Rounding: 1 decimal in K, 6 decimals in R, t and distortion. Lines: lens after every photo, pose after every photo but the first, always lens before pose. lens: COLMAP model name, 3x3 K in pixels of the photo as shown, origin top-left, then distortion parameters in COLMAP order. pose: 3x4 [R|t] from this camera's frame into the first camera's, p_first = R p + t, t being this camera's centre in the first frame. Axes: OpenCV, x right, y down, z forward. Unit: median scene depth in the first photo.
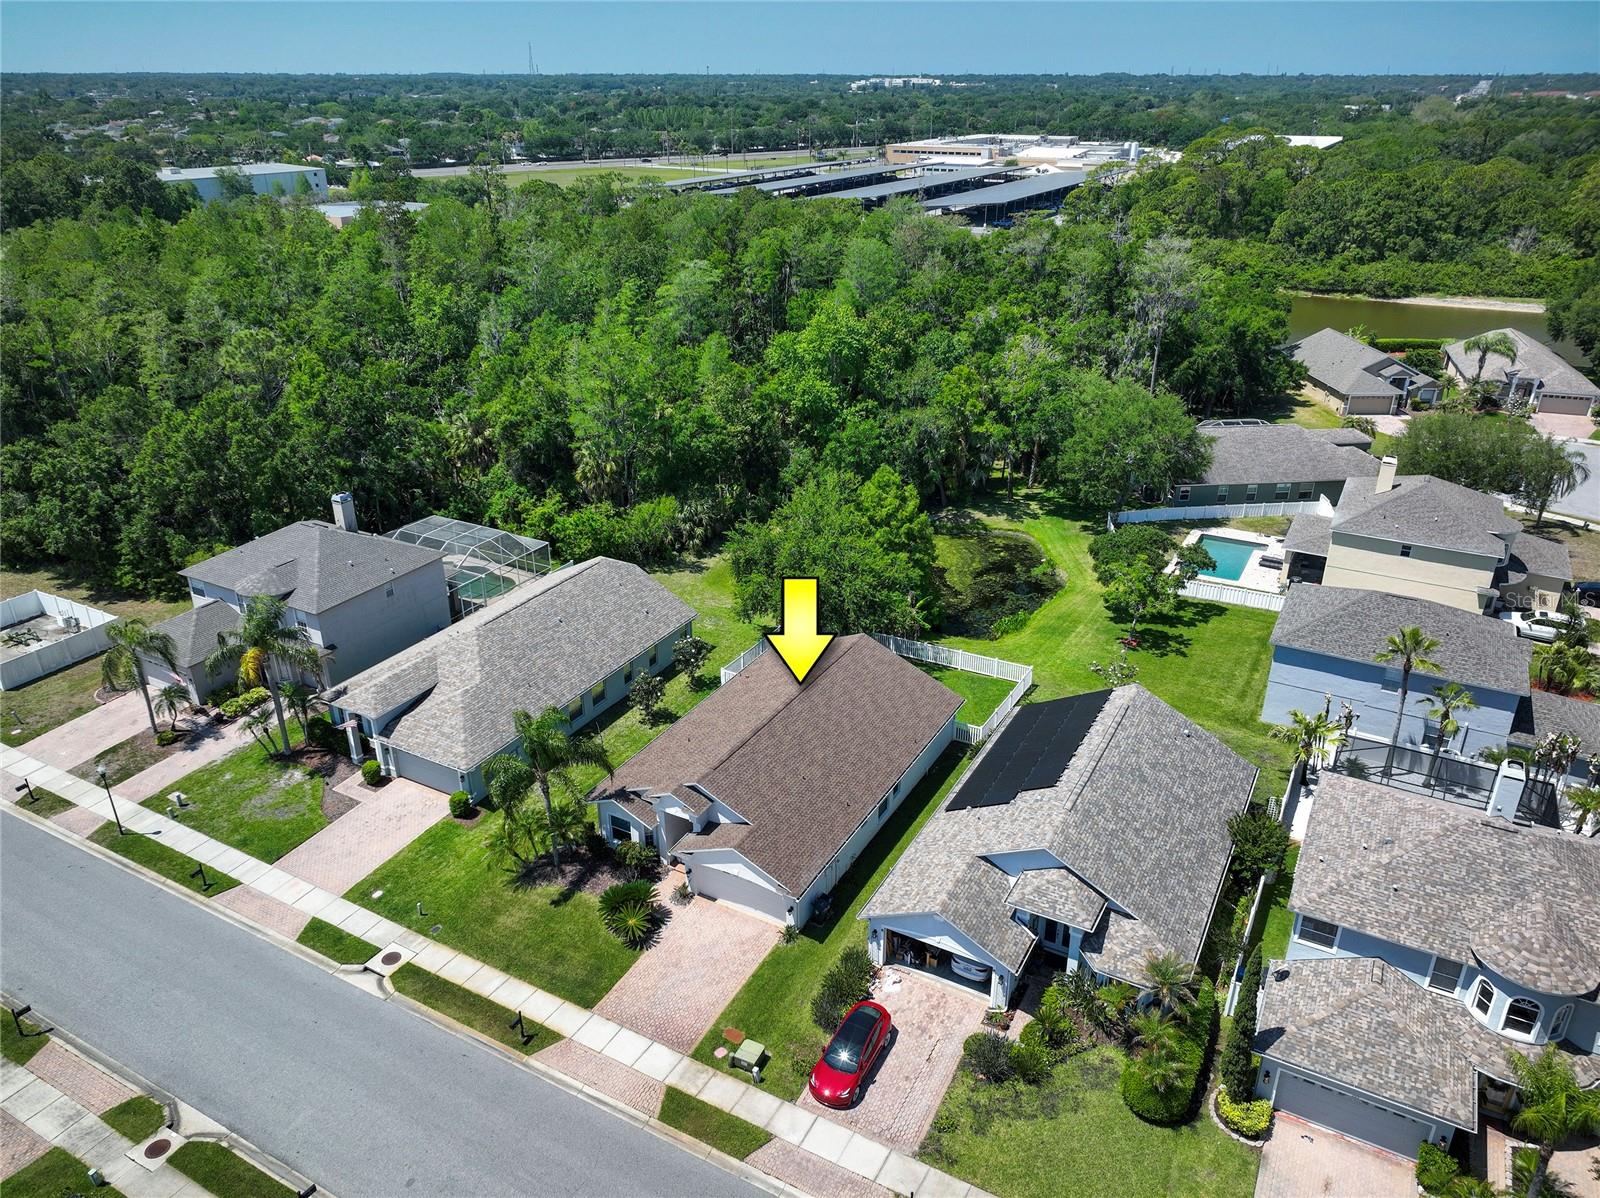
lens RADIAL K [[1128.5, 0, 809.2], [0, 1128.5, 596.4], [0, 0, 1]] dist [-0.000159, 0.011174]
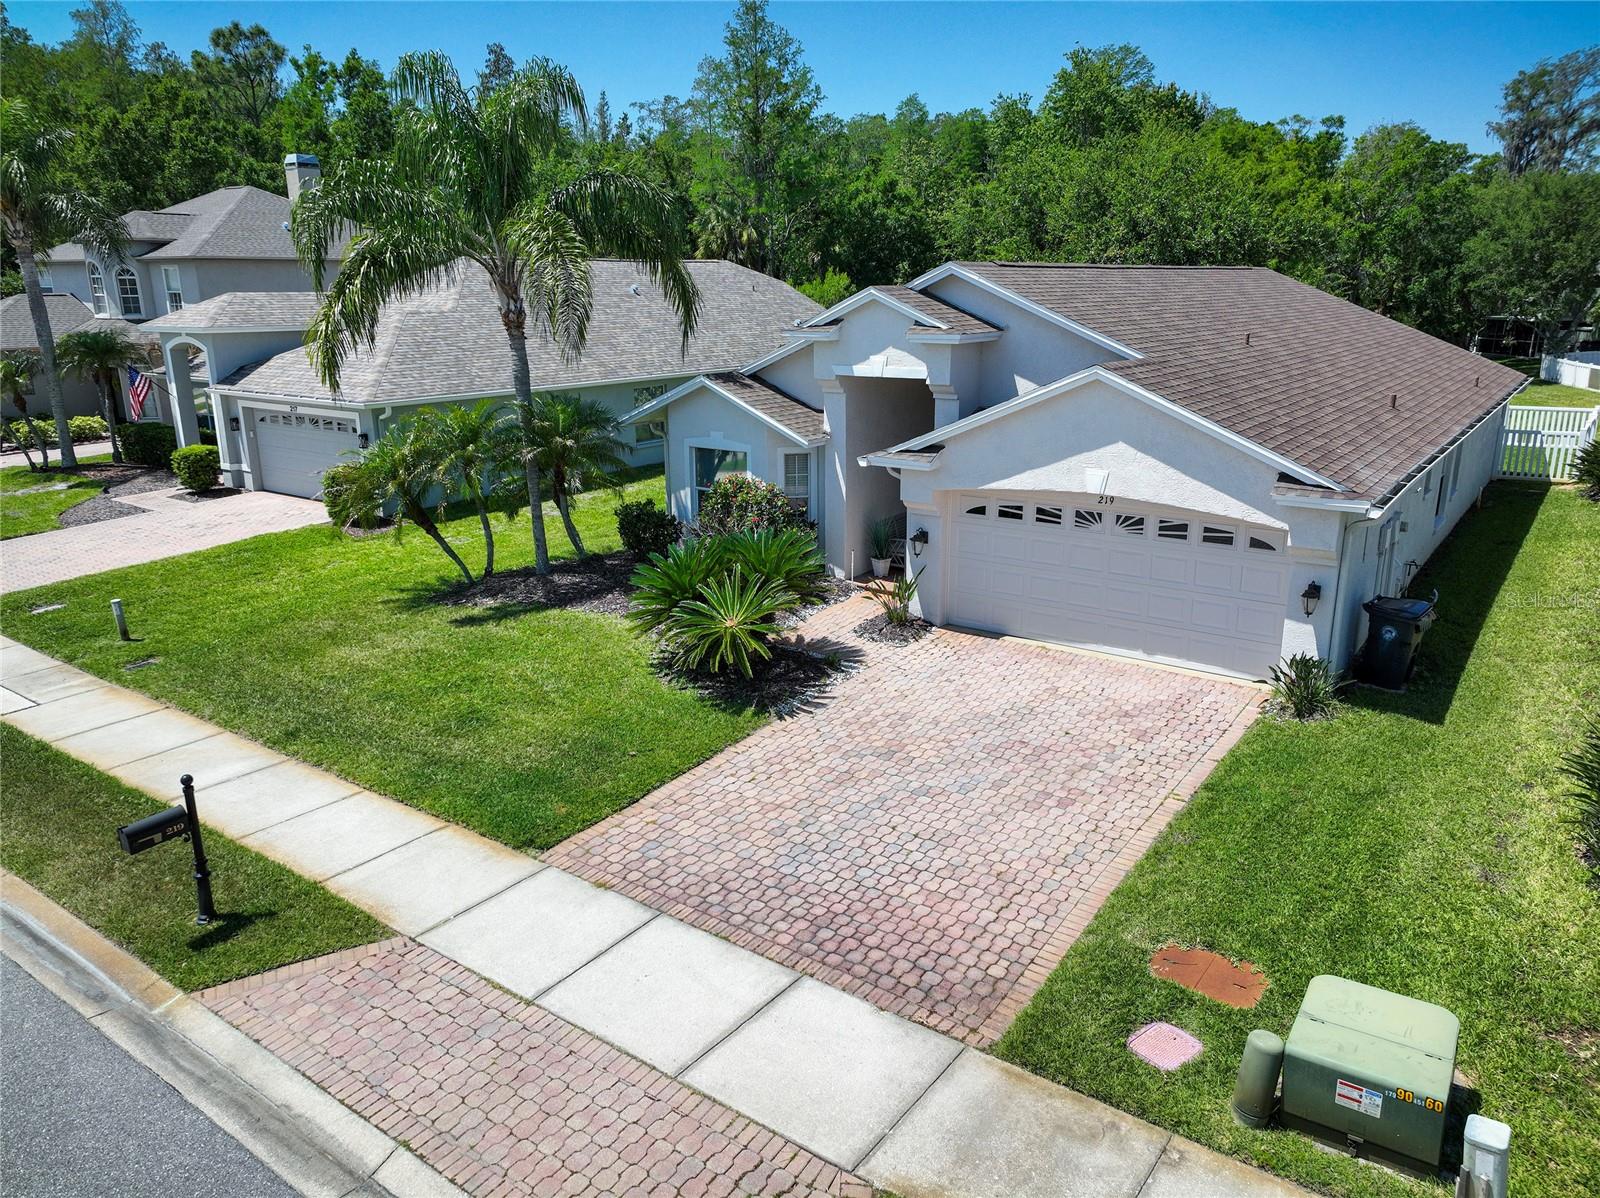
lens RADIAL K [[1128.5, 0, 809.2], [0, 1128.5, 596.4], [0, 0, 1]] dist [-0.000159, 0.011174]
pose [[0.992165, 0.026370, -0.122116, -0.095222], [-0.044684, 0.987713, -0.149756, 0.299697], [0.116667, 0.154040, 0.981153, 0.664635]]
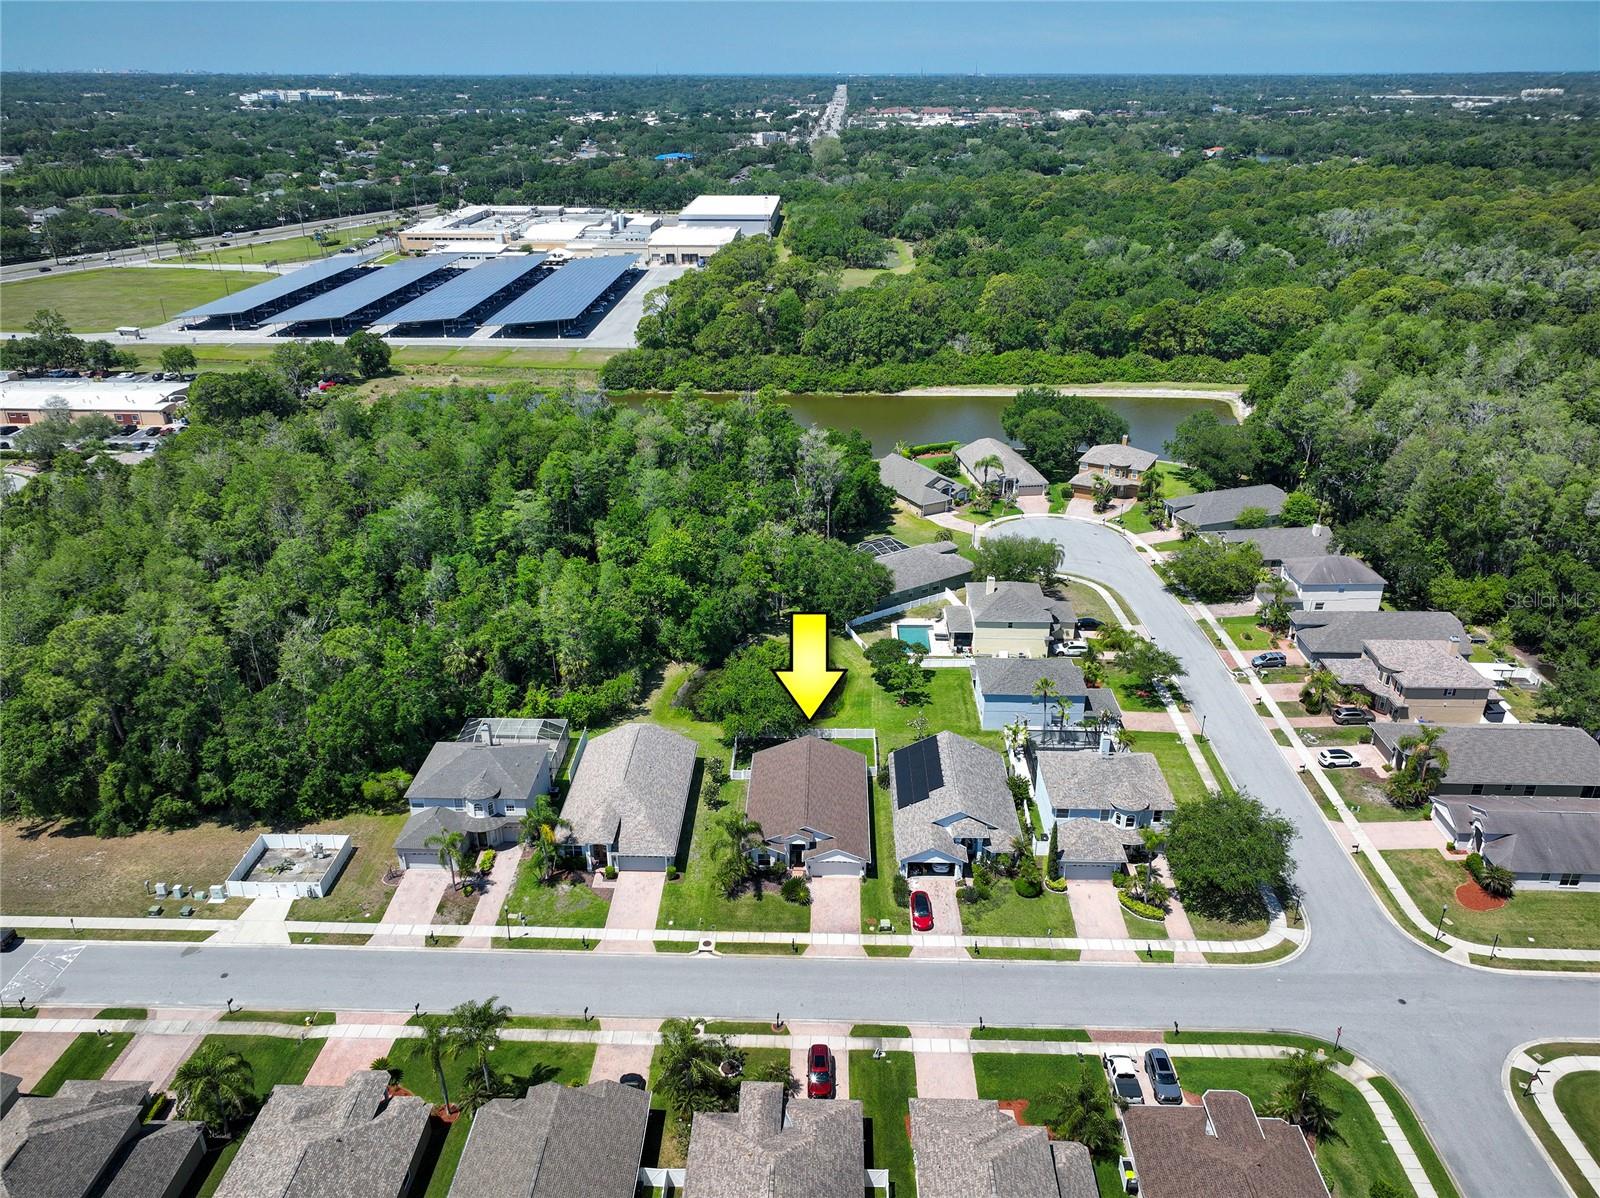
lens RADIAL K [[1128.5, 0, 809.2], [0, 1128.5, 596.4], [0, 0, 1]] dist [-0.000159, 0.011174]
pose [[0.890909, -0.188300, 0.413308, -0.881254], [0.190056, 0.981065, 0.037288, -0.340385], [-0.412504, 0.045331, 0.909827, -0.977304]]
